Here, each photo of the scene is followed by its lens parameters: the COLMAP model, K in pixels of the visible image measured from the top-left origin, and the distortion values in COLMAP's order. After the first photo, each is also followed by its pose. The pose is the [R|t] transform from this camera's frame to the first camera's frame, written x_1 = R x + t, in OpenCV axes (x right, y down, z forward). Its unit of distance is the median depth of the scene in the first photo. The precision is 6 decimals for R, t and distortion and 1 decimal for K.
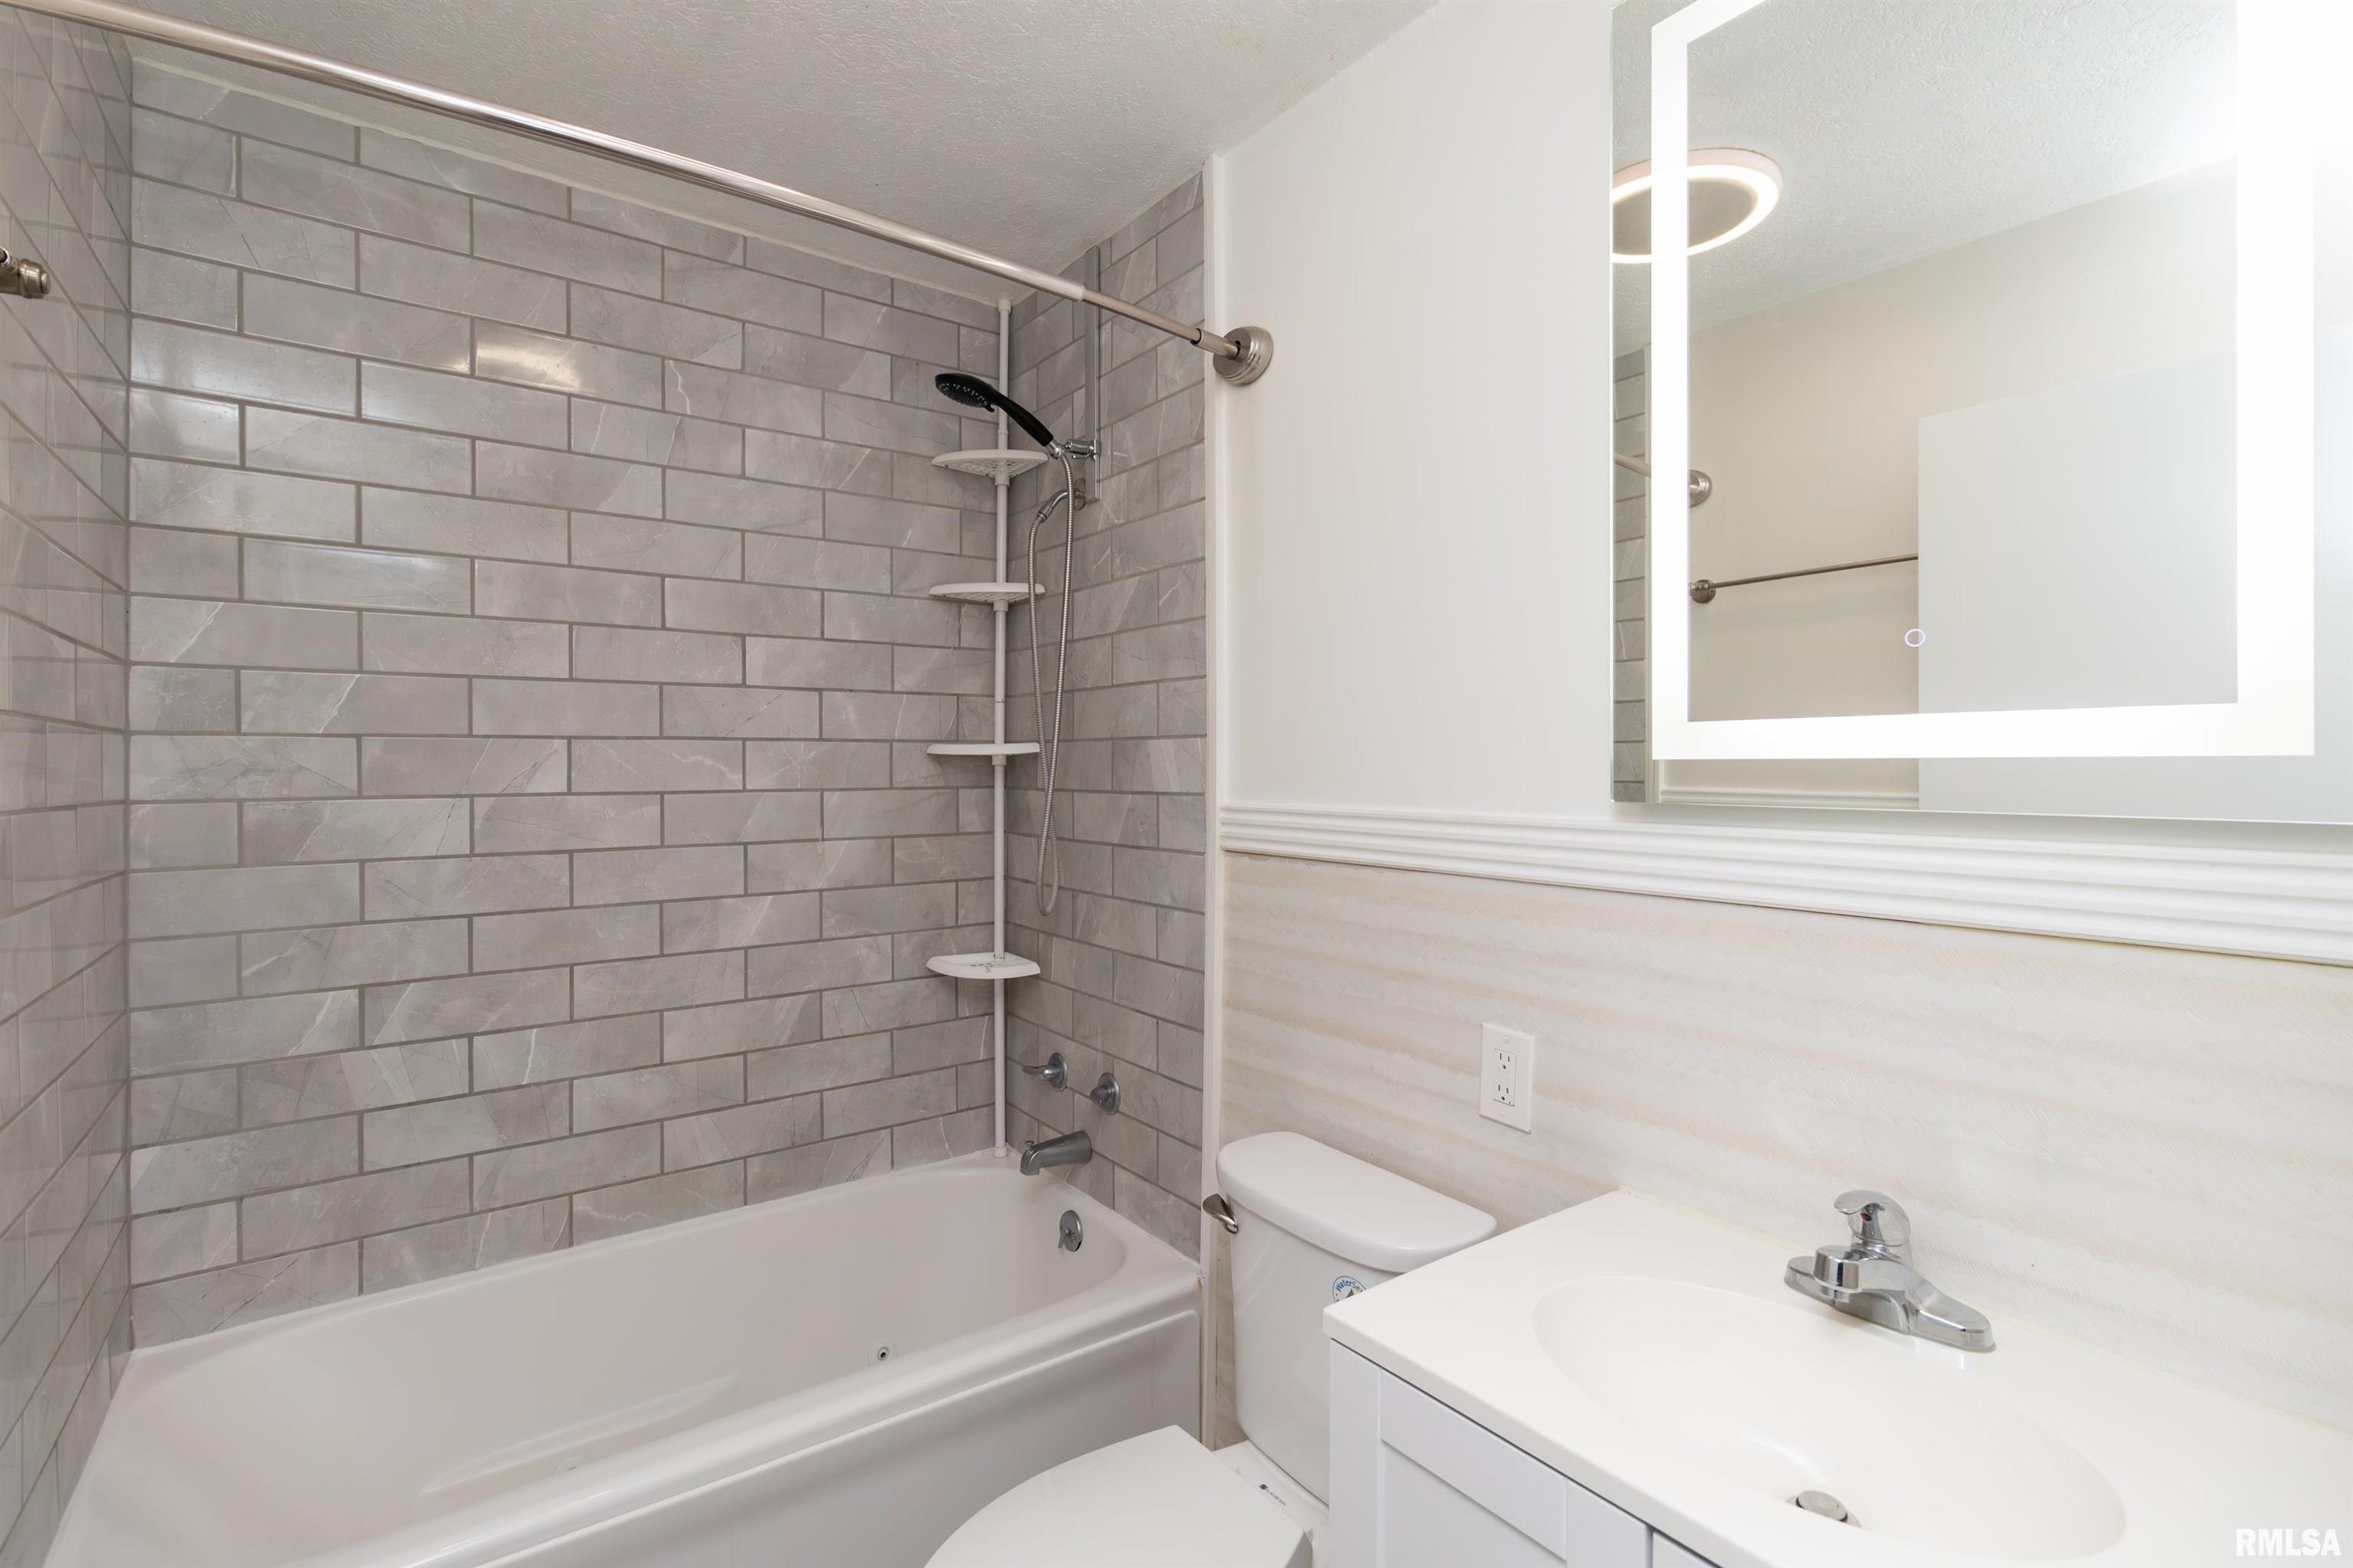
lens RADIAL K [[1077.8, 0, 1199.2], [0, 1077.8, 735.1], [0, 0, 1]] dist [-0.001204, -0.000147]
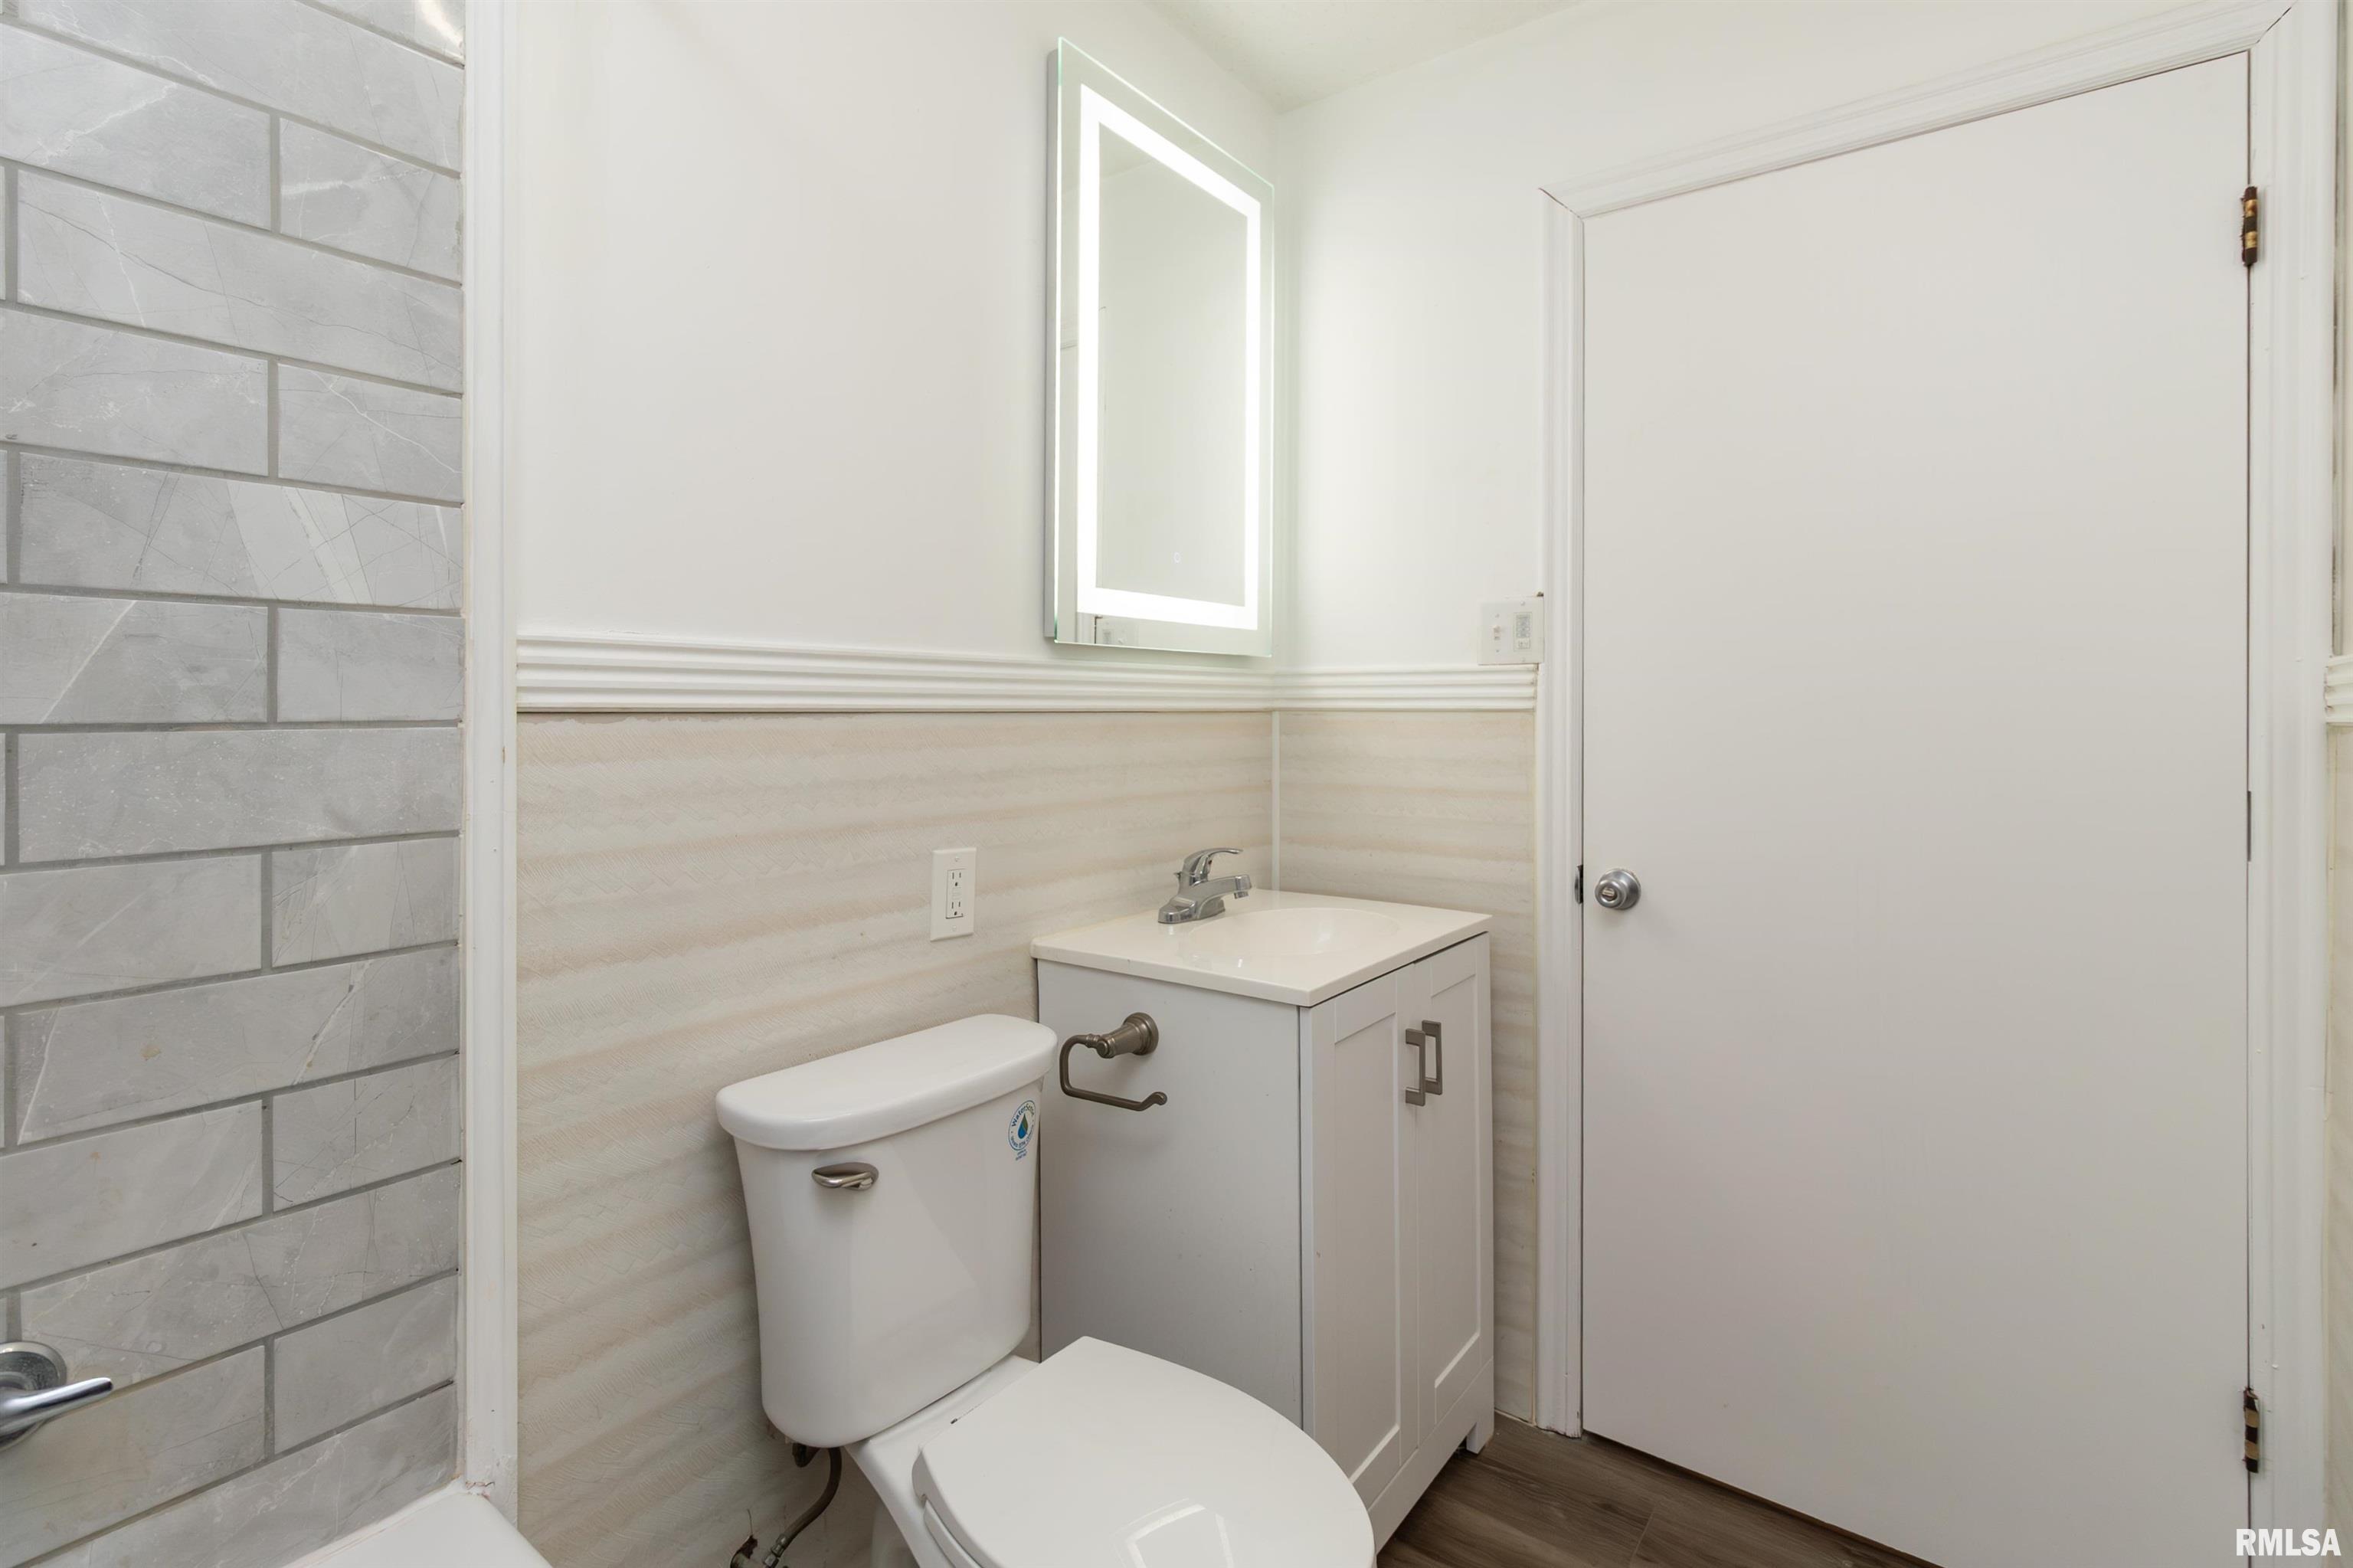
lens RADIAL K [[1077.8, 0, 1199.2], [0, 1077.8, 735.1], [0, 0, 1]] dist [-0.001204, -0.000147]
pose [[-0.266908, -0.007829, 0.963690, -0.617477], [-0.005811, 0.999962, 0.006514, 0.110833], [-0.963704, -0.003861, -0.266944, 0.784025]]
